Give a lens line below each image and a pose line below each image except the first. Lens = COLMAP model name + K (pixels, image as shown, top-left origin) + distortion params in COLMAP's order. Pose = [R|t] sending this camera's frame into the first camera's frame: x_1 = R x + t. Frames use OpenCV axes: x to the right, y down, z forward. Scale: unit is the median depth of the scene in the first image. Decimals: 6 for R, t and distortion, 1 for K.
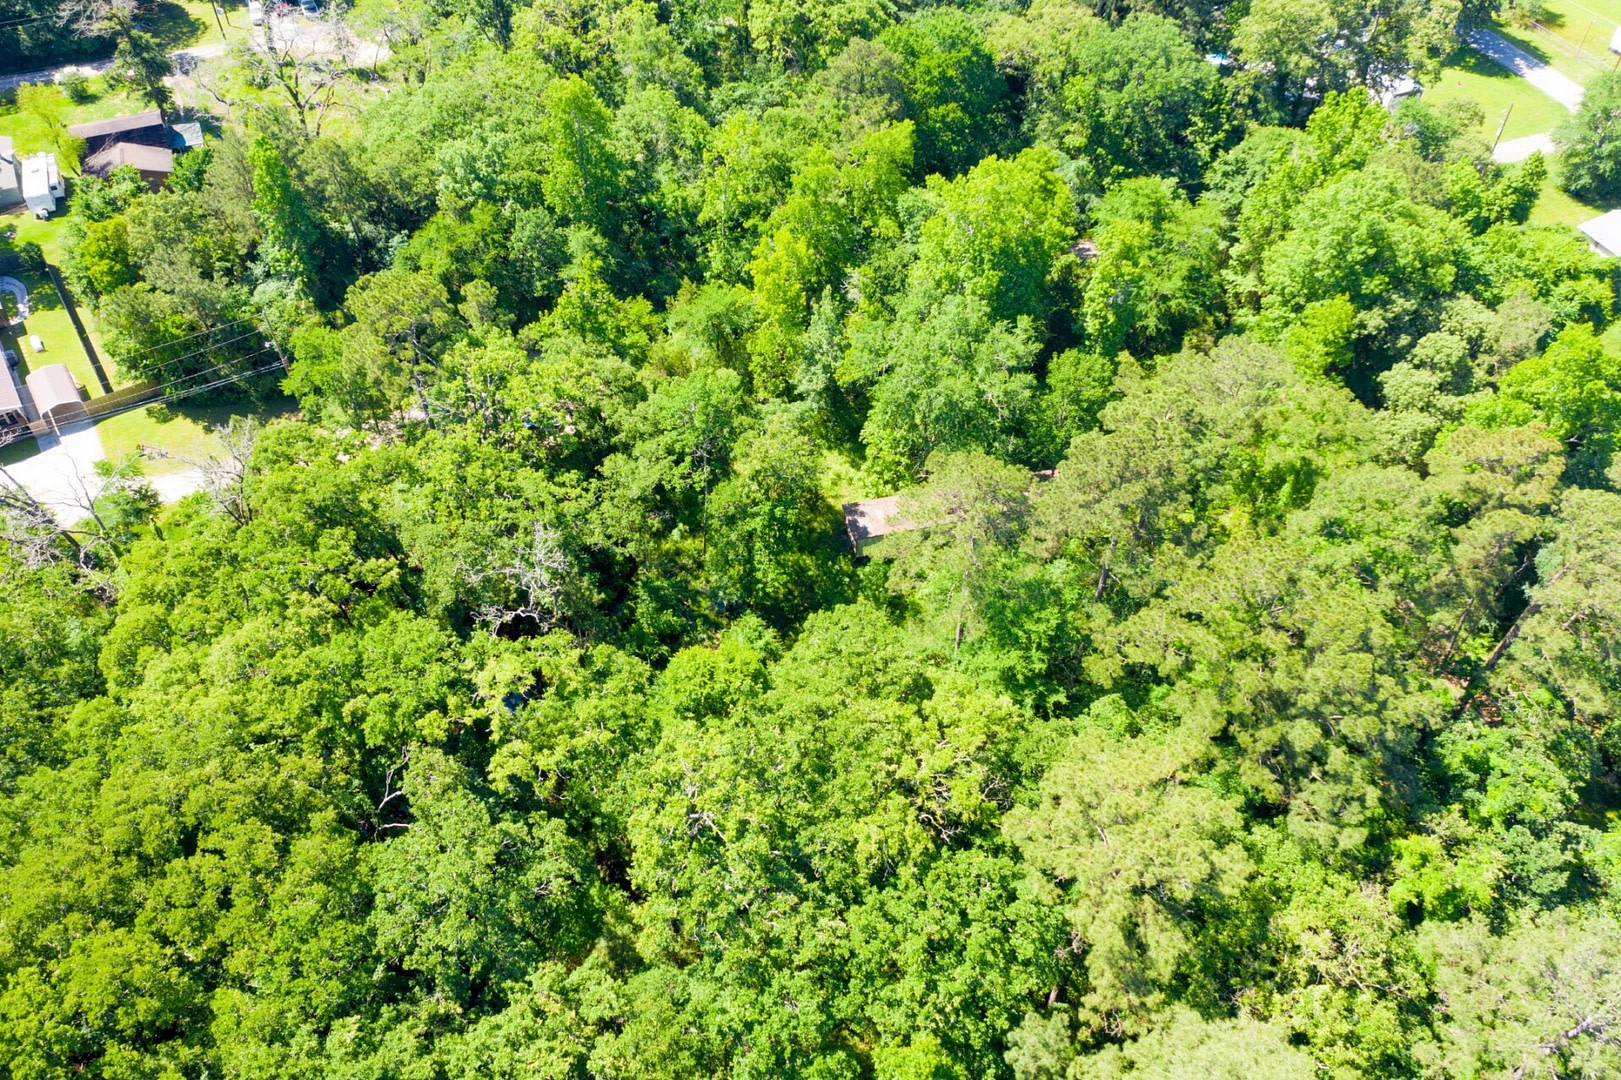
lens RADIAL K [[1284.2, 0, 808.0], [0, 1284.2, 536.2], [0, 0, 1]] dist [-0.008118, 0.020492]
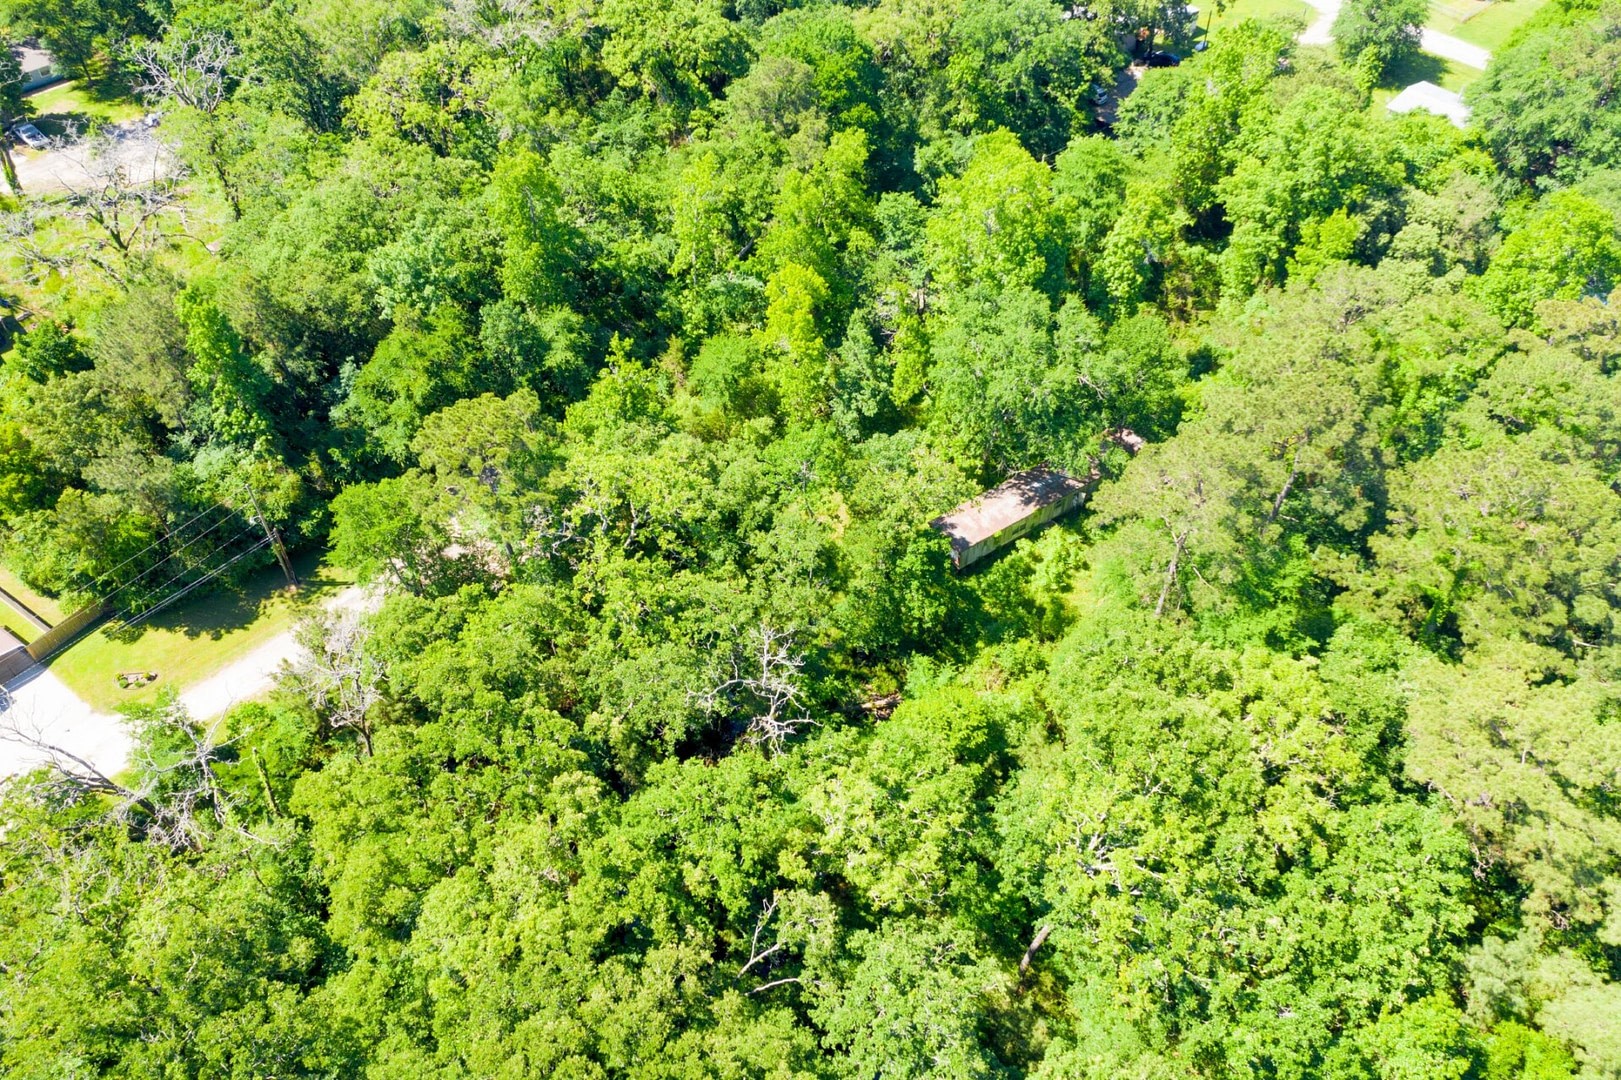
lens RADIAL K [[1284.2, 0, 808.0], [0, 1284.2, 536.2], [0, 0, 1]] dist [-0.008118, 0.020492]
pose [[0.932718, -0.268225, 0.241022, -0.274611], [0.266534, 0.962986, 0.040228, -0.071789], [-0.242891, 0.026719, 0.969685, 0.061916]]
